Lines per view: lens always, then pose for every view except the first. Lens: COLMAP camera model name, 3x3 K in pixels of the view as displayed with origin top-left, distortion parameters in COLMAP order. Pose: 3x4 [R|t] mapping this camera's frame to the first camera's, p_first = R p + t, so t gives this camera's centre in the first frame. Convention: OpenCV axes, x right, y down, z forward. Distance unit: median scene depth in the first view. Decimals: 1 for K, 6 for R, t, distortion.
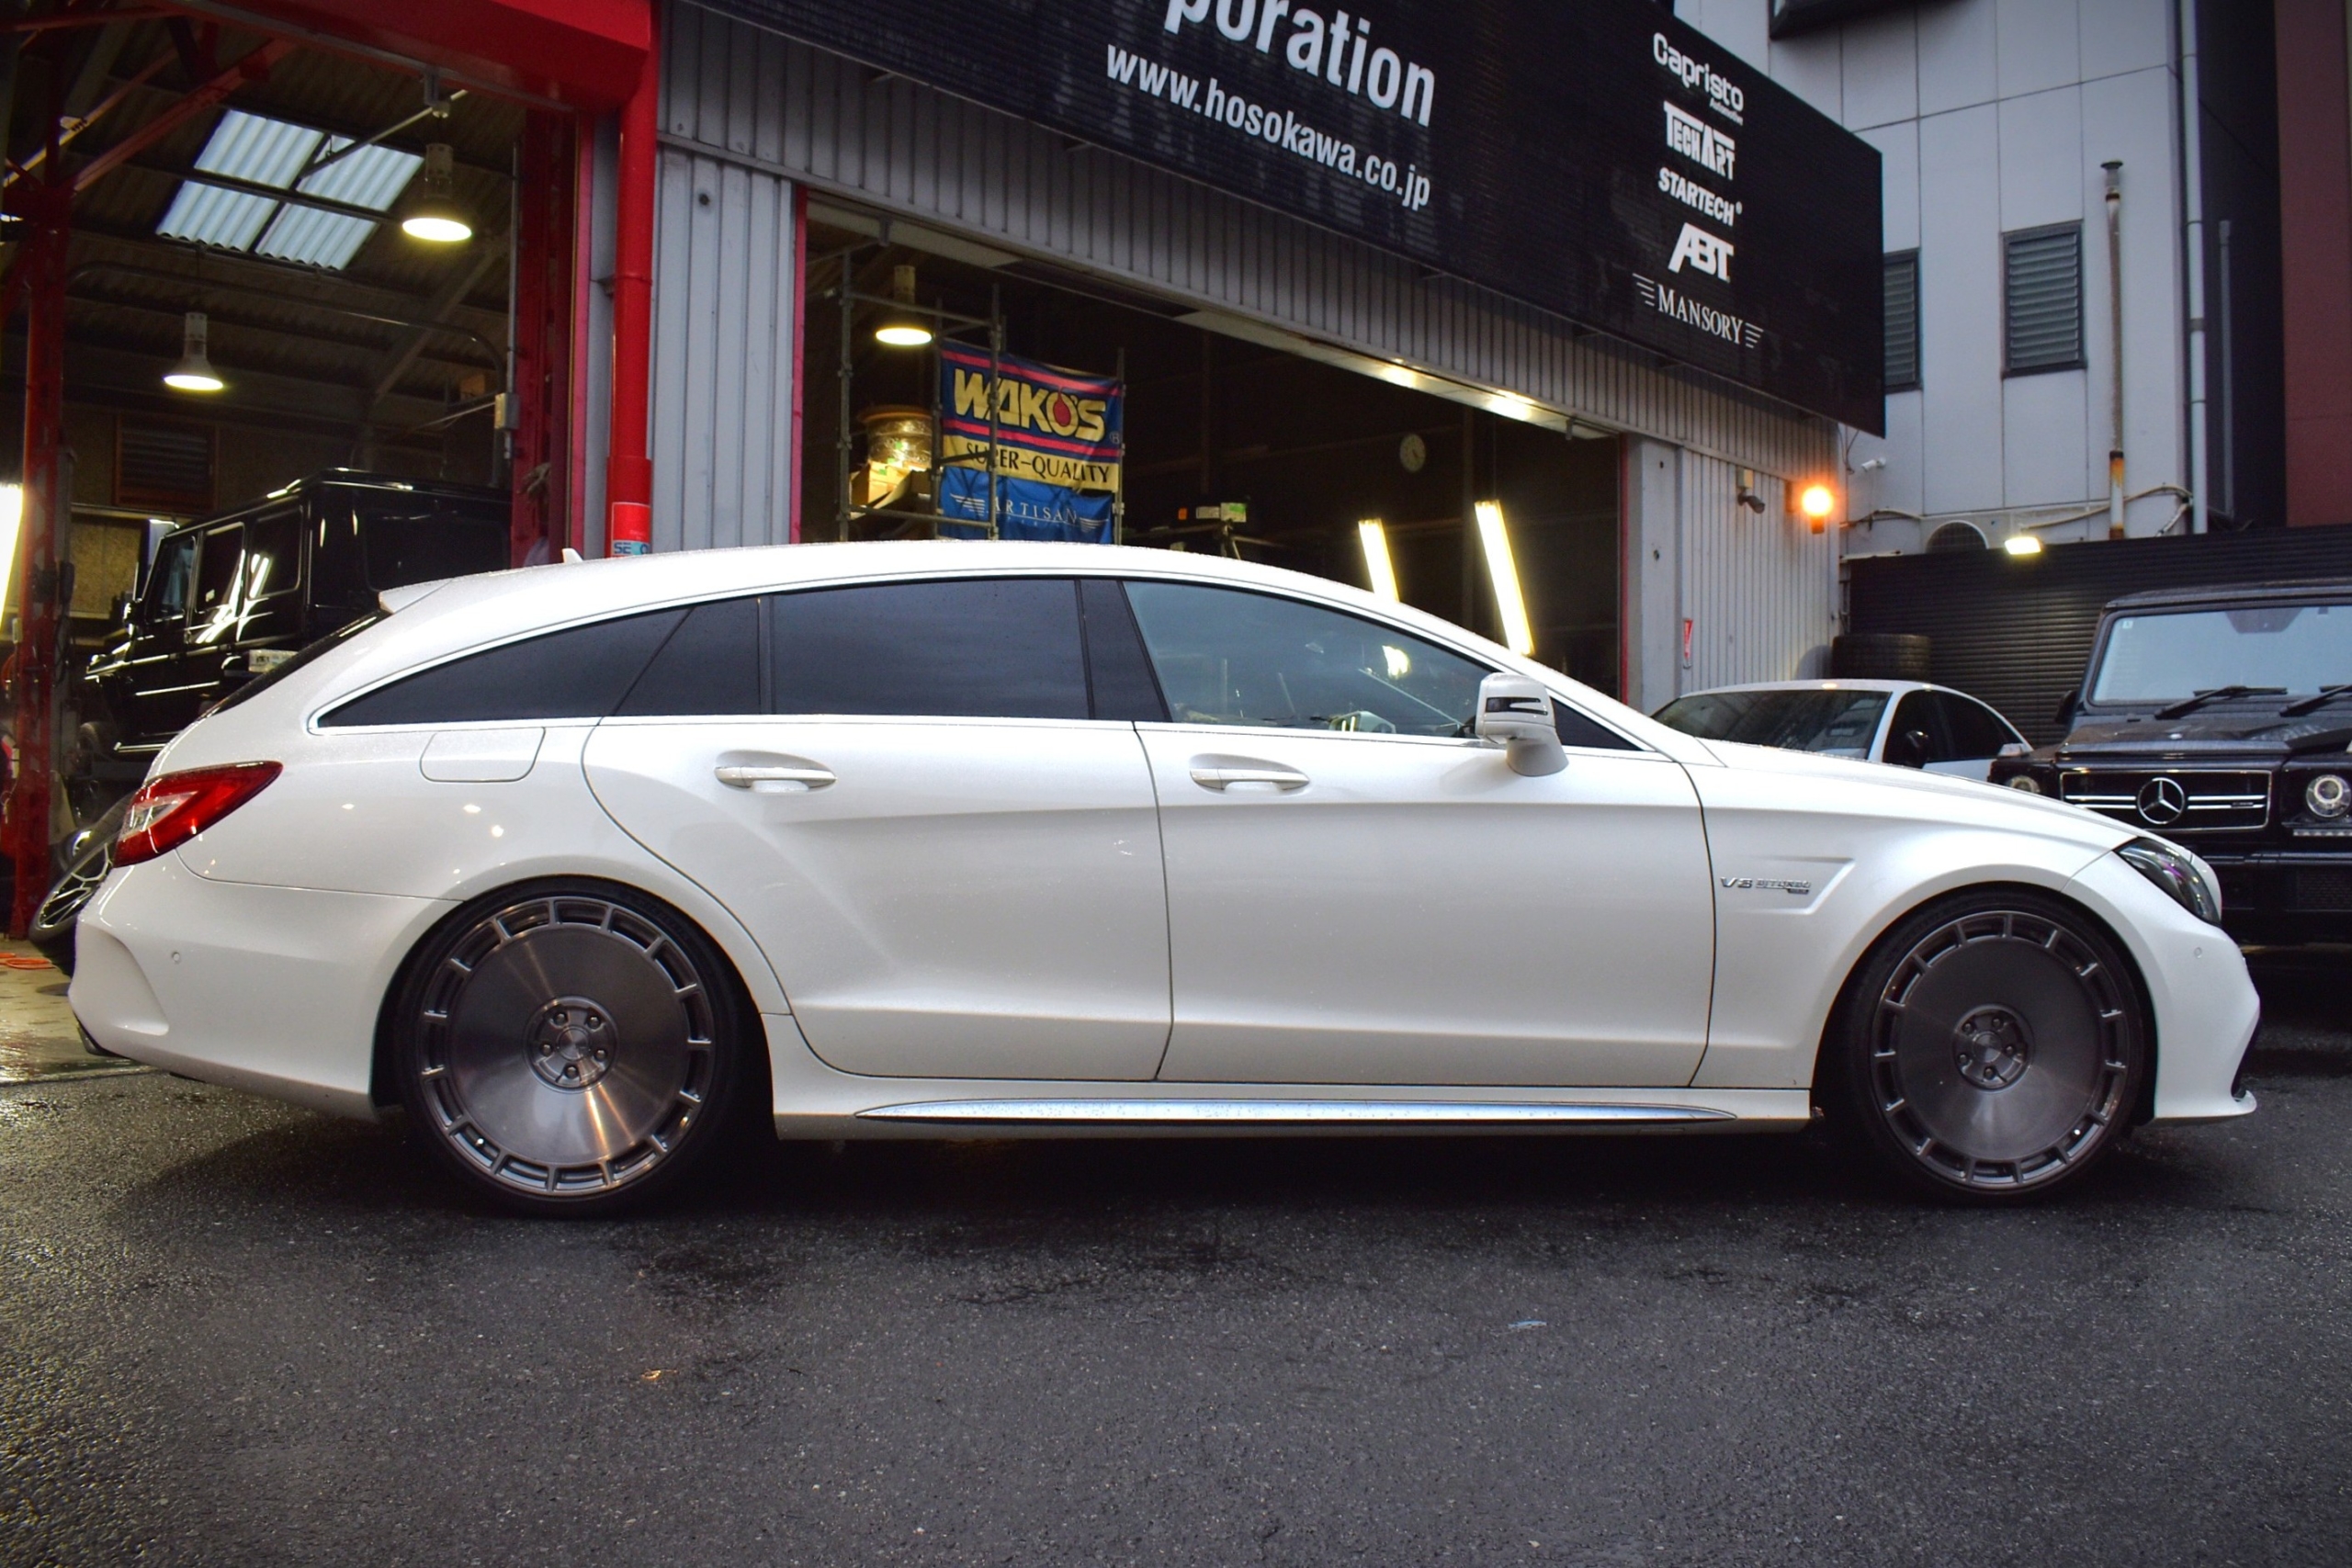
lens RADIAL K [[1911.3, 0, 1175.6], [0, 1911.3, 815.9], [0, 0, 1]] dist [-0.075729, 0.002863]
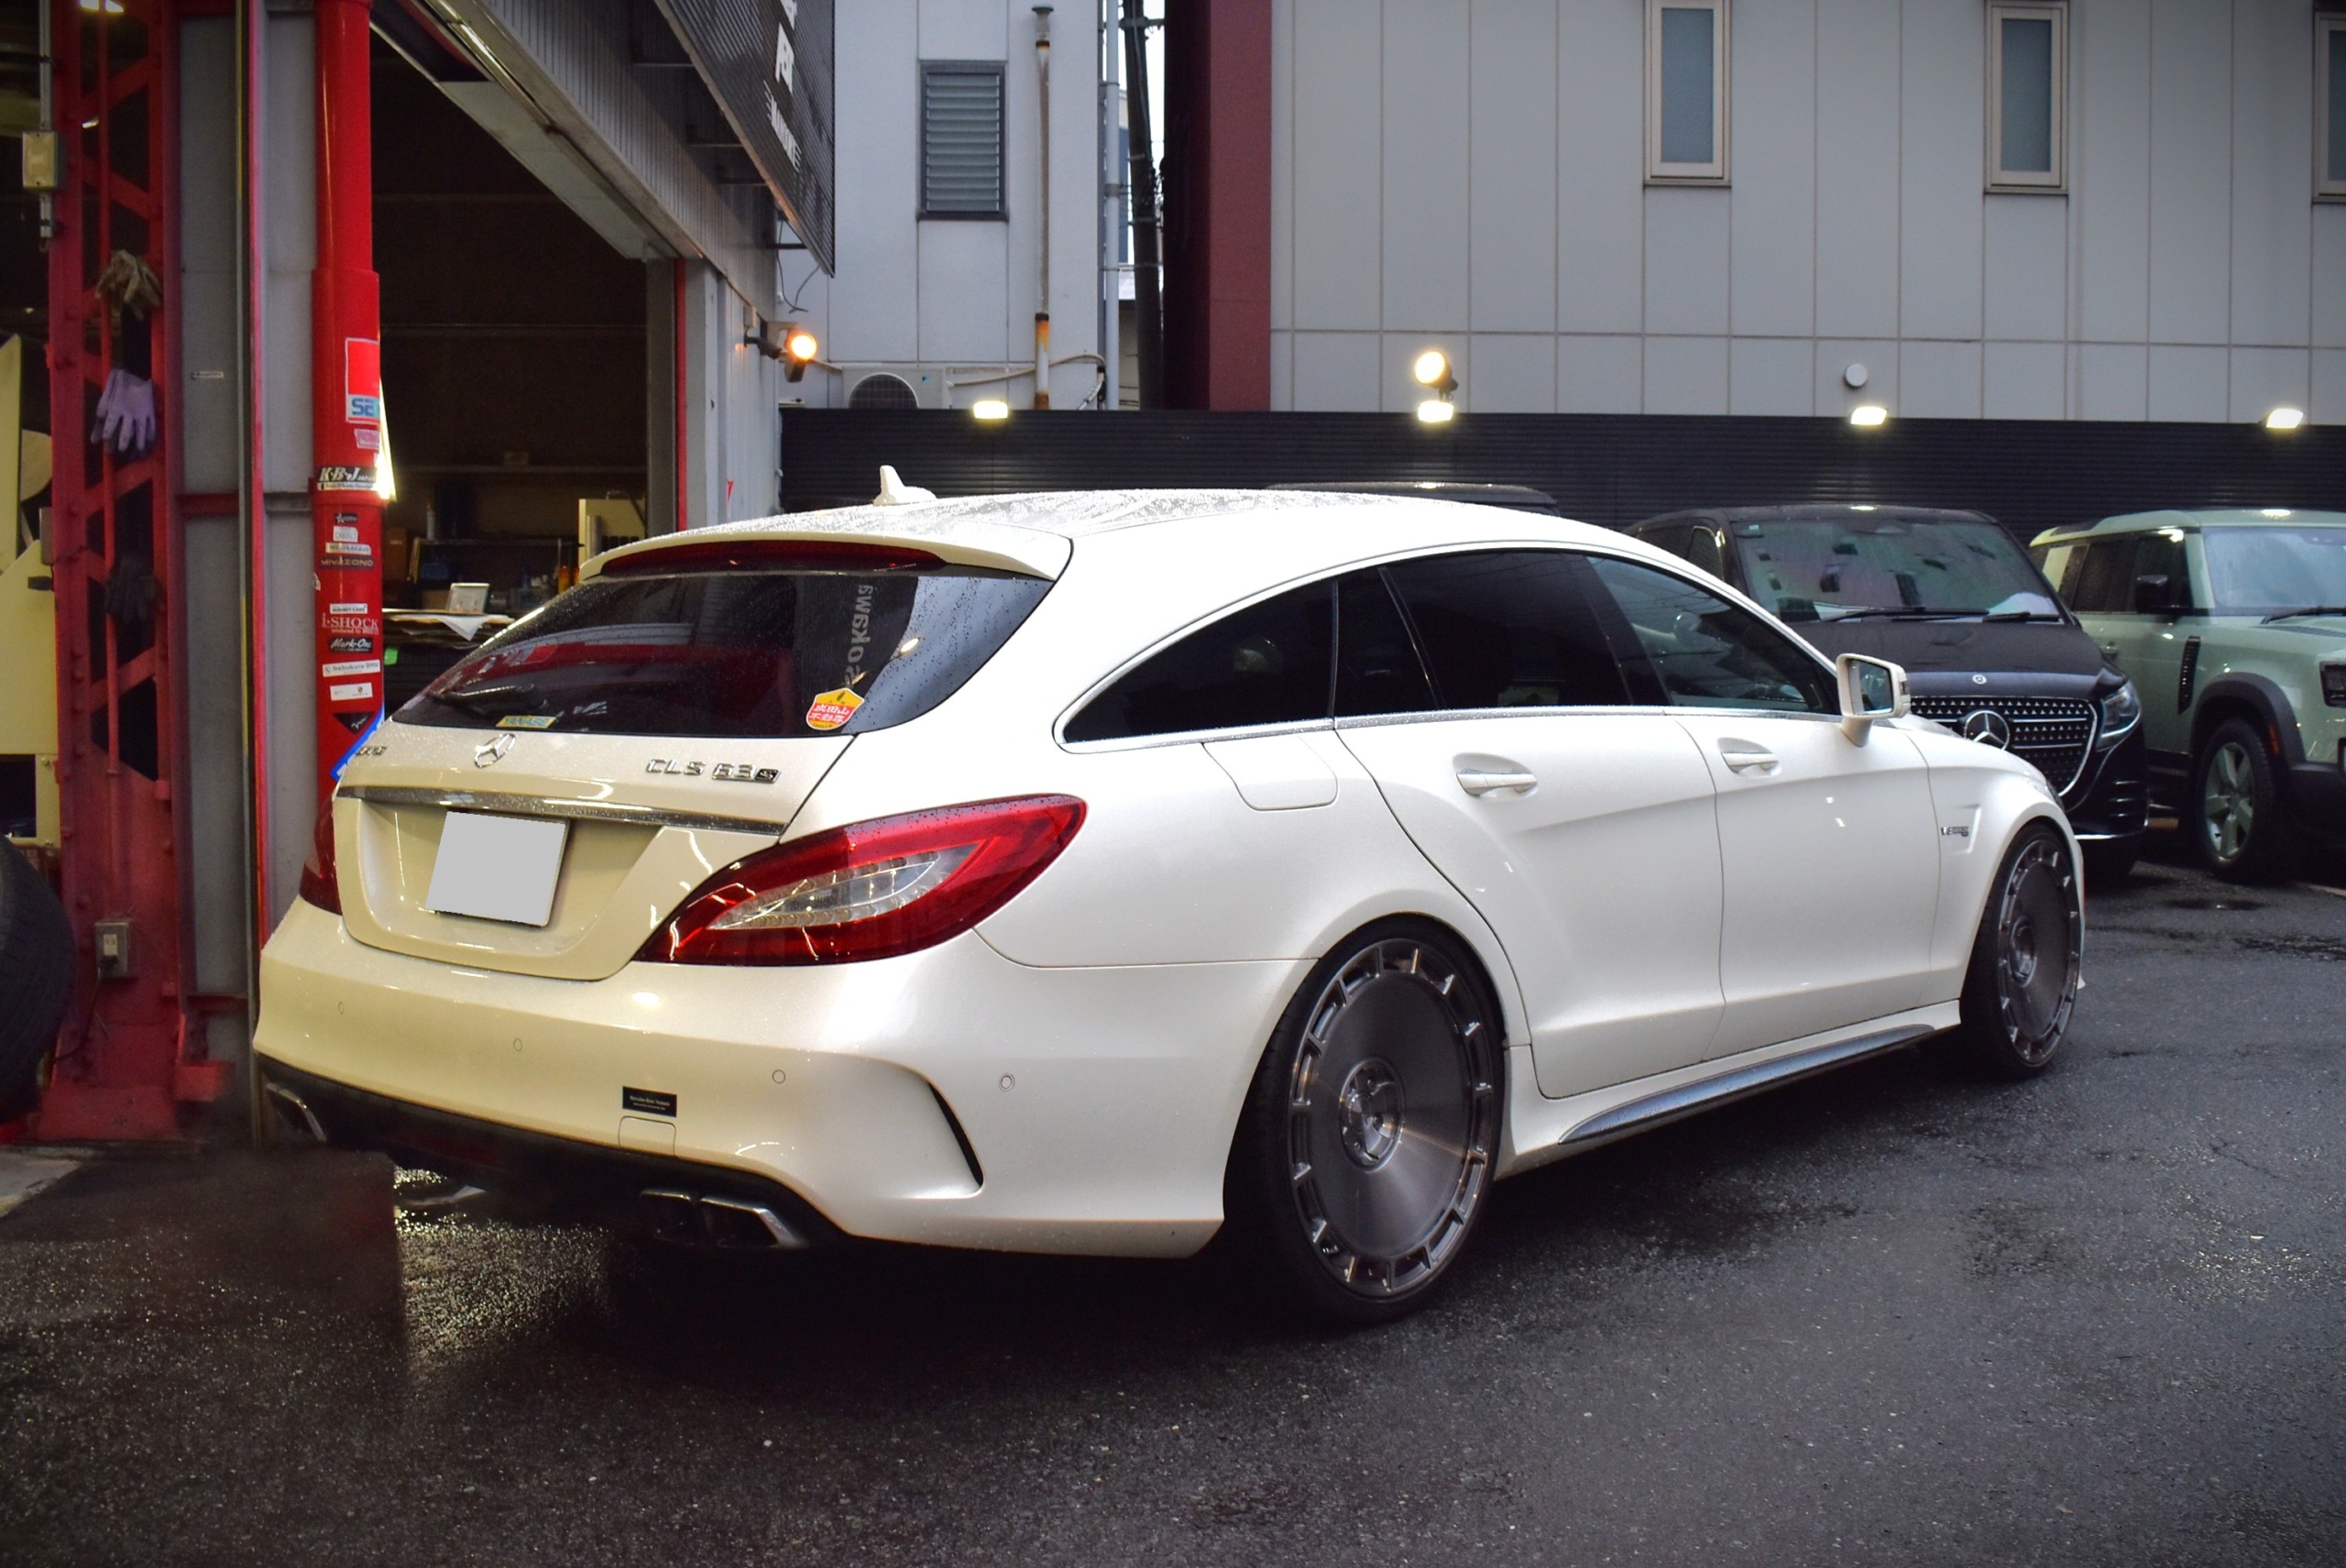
lens RADIAL K [[2343.2, 0, 1173.0], [0, 2343.2, 784.0], [0, 0, 1]] dist [-0.072092, 0.006460]
pose [[0.712469, -0.048033, 0.700057, -0.302573], [0.009605, 0.998228, 0.058717, -0.023792], [-0.701638, -0.035110, 0.711668, 0.091929]]
